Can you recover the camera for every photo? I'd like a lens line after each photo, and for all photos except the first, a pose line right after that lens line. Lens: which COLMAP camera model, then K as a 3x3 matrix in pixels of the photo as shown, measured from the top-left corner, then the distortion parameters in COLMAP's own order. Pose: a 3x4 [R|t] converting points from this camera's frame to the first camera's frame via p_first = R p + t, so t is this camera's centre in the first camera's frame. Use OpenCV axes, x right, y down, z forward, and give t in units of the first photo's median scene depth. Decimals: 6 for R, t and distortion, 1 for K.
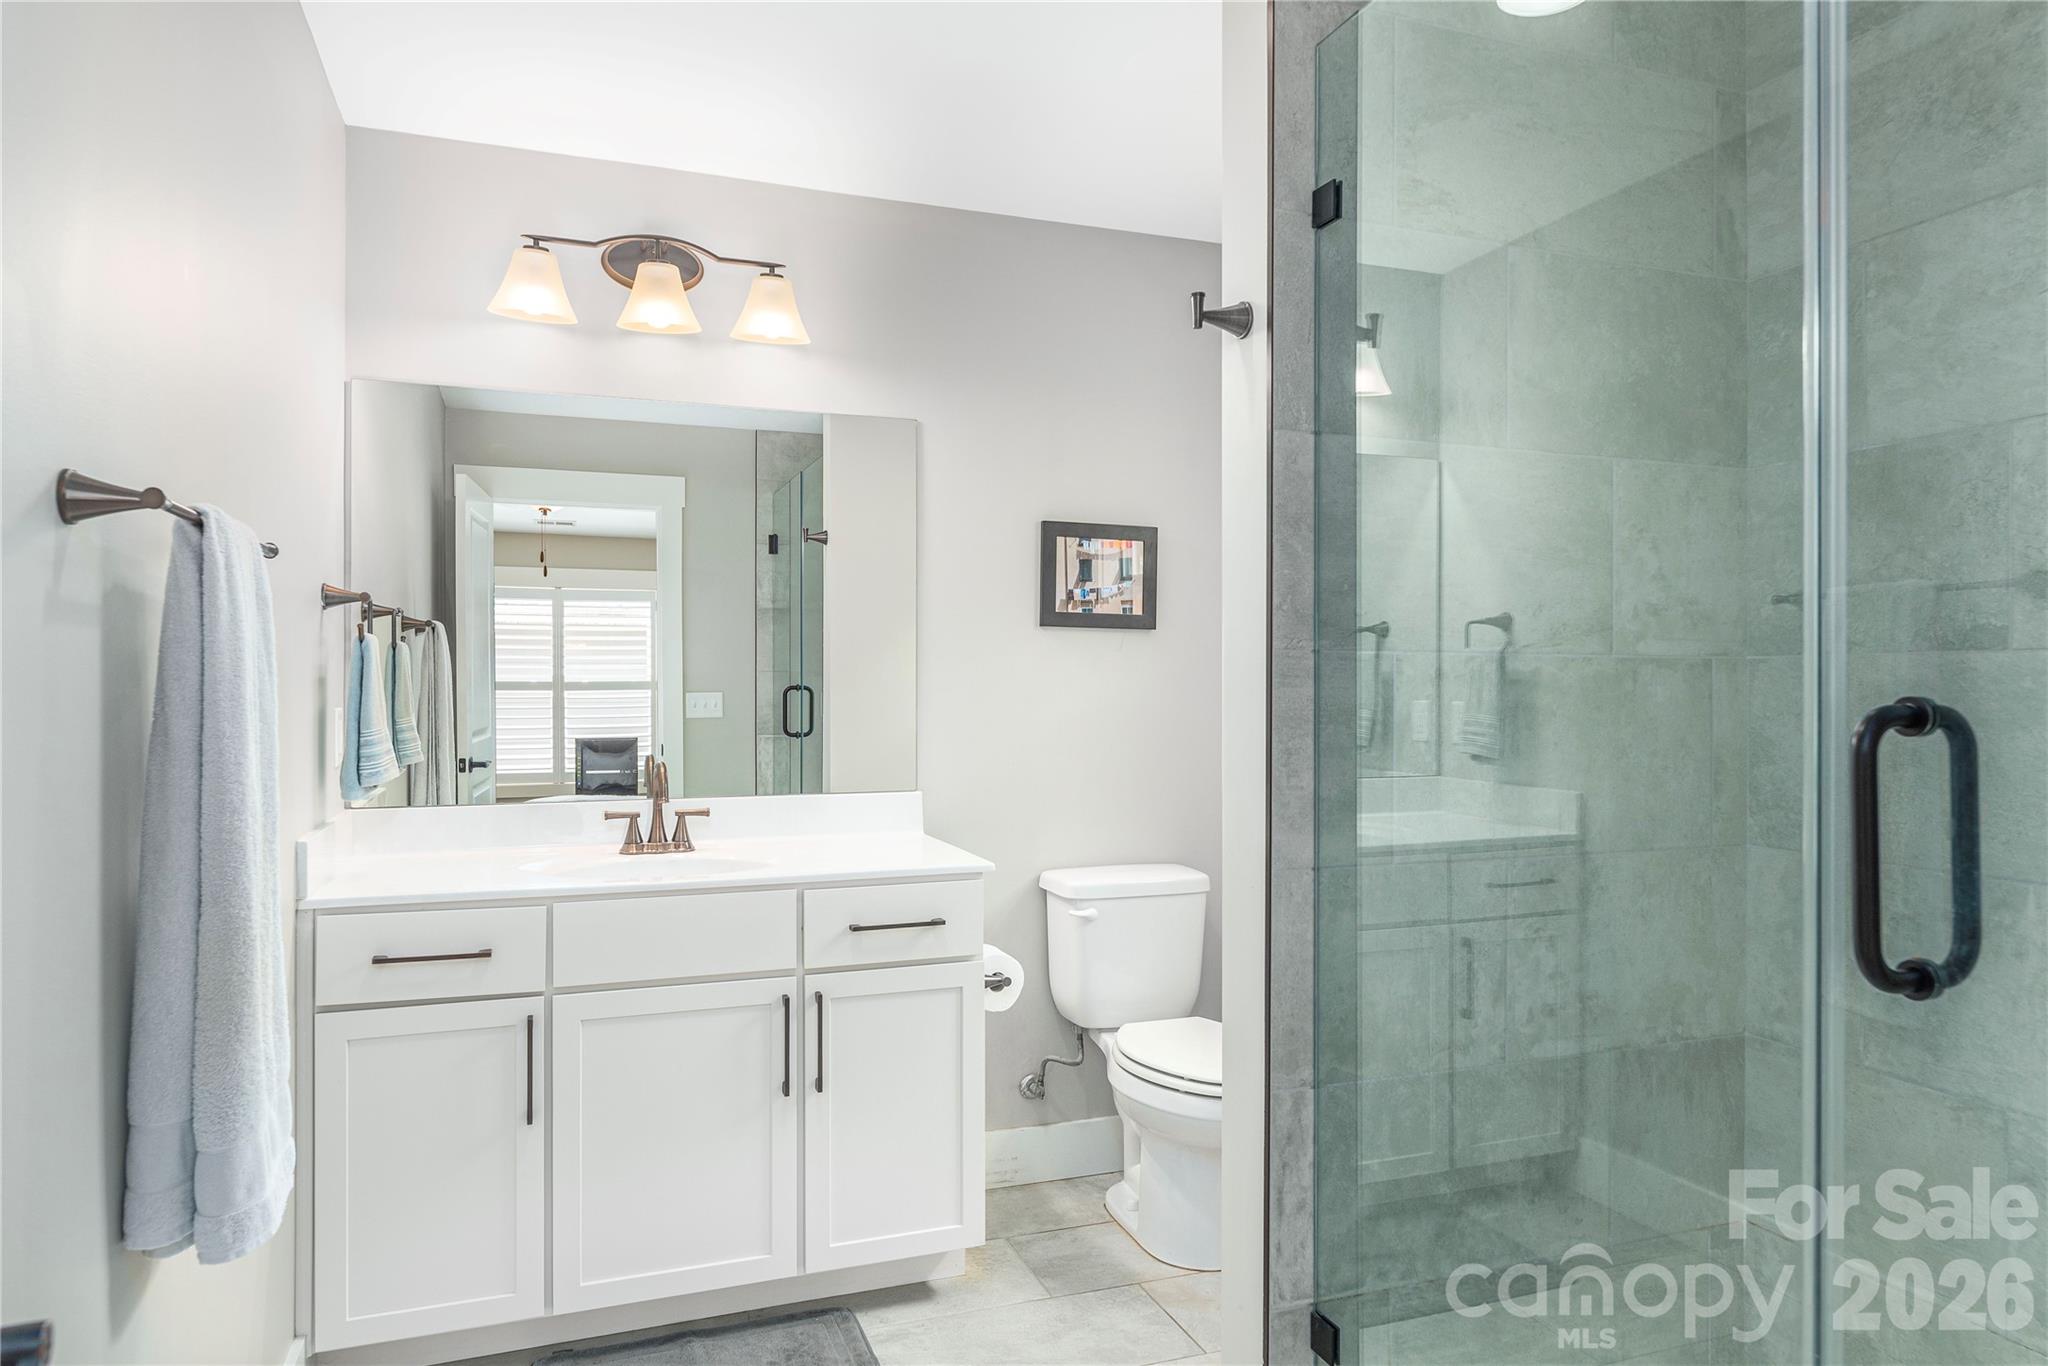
lens RADIAL K [[1271.1, 0, 1024.0], [0, 1271.1, 683.0], [0, 0, 1]] dist [-0.000449, -0.000102]
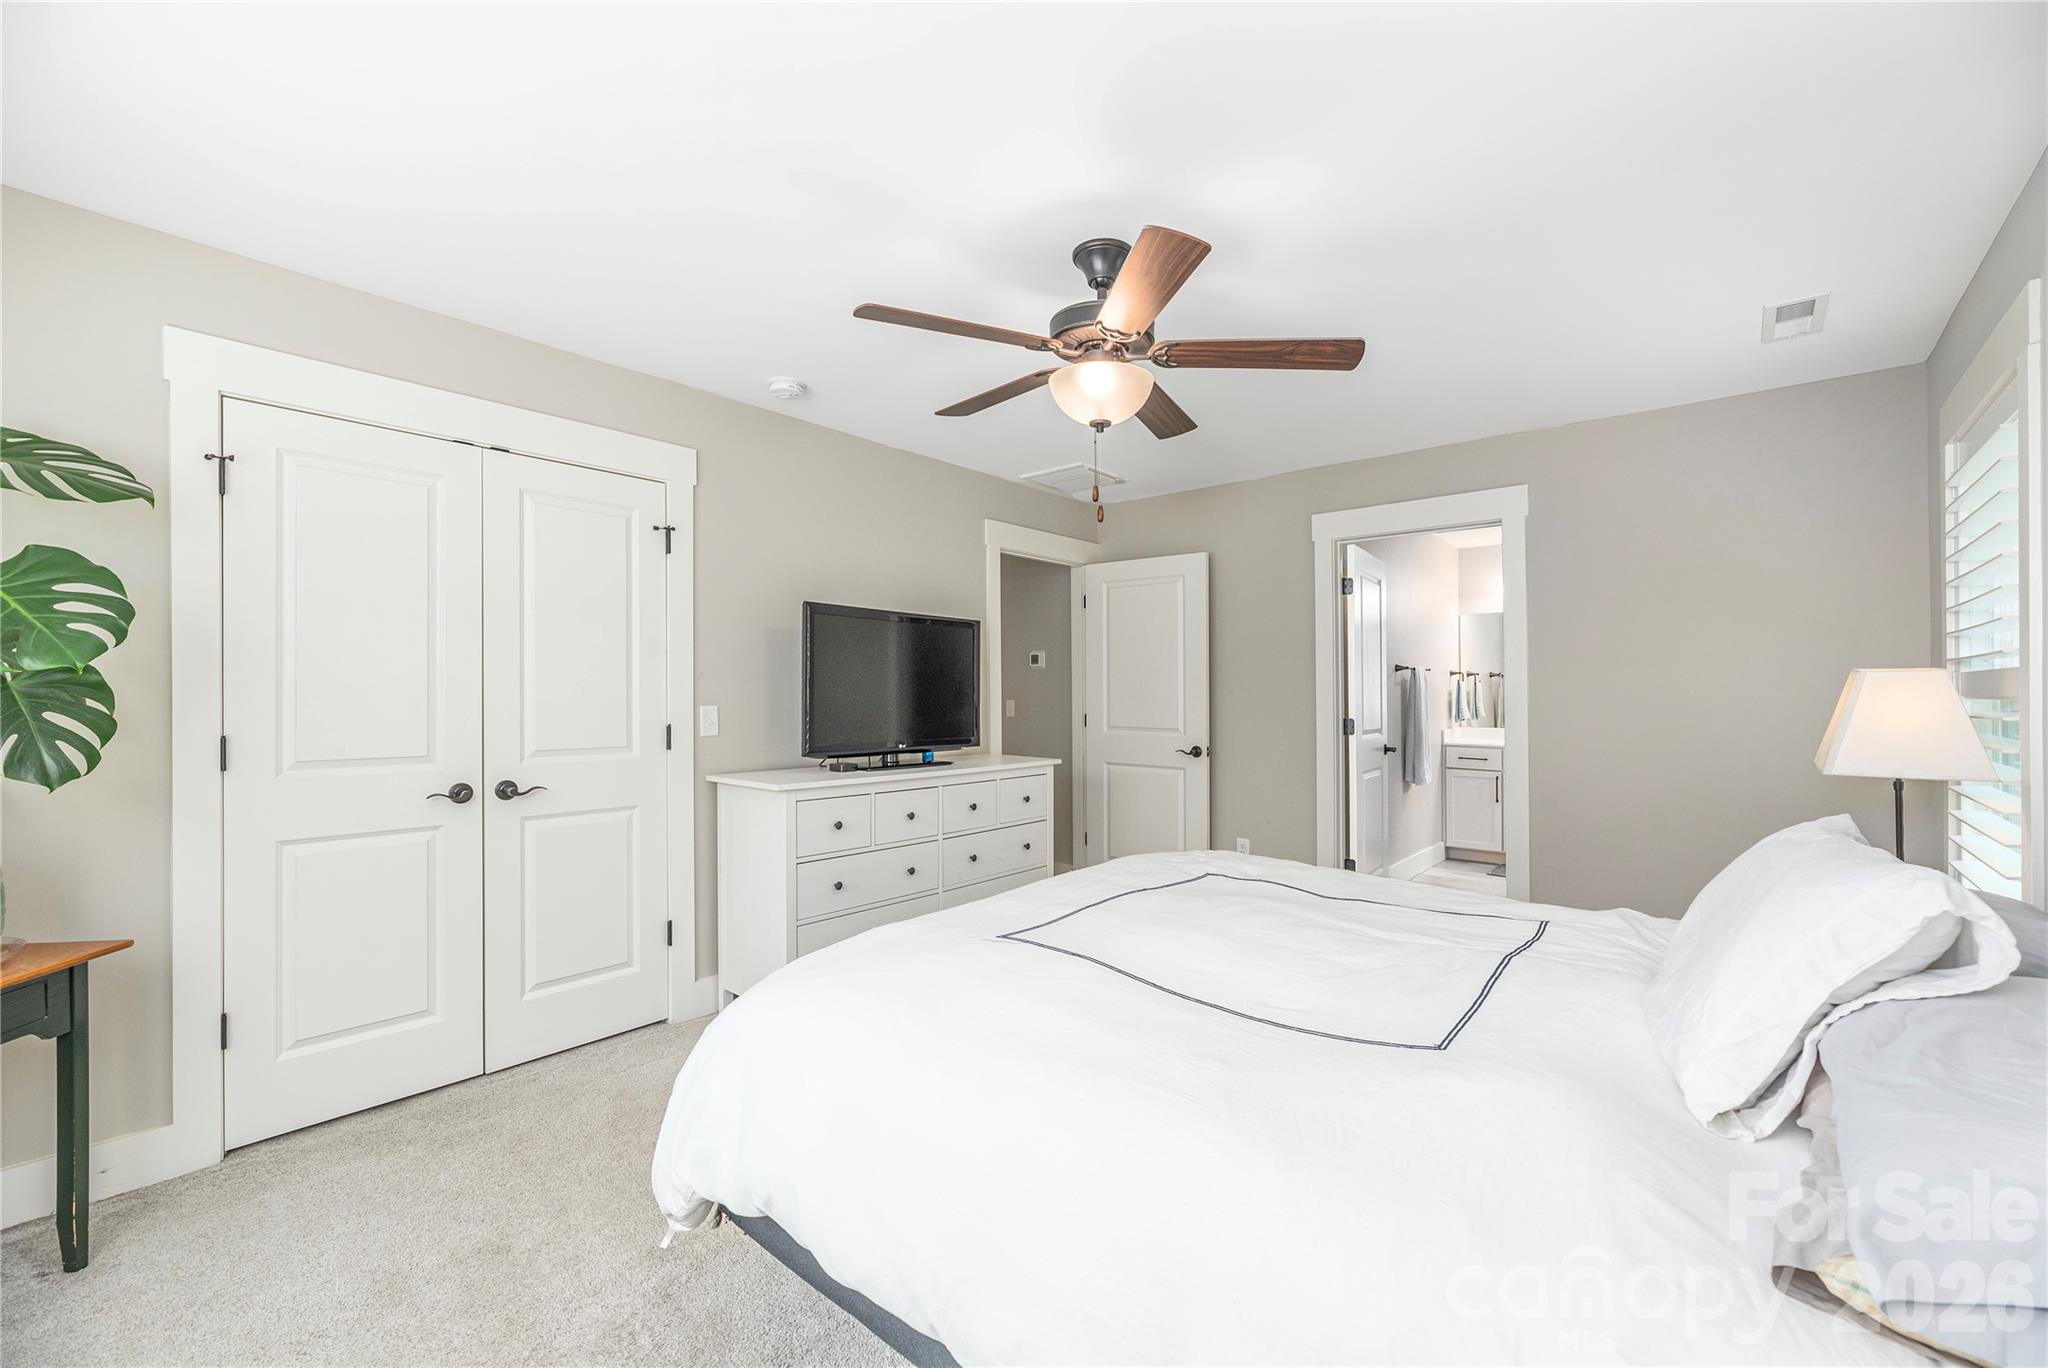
lens RADIAL K [[829.1, 0, 1024.0], [0, 829.1, 684.0], [0, 0, 1]] dist [-0.001337, 0.000178]
pose [[0.483125, -0.012790, -0.875458, 1.261462], [0.000196, 0.999895, -0.014500, 0.006884], [0.875551, 0.006834, 0.483077, -1.681594]]
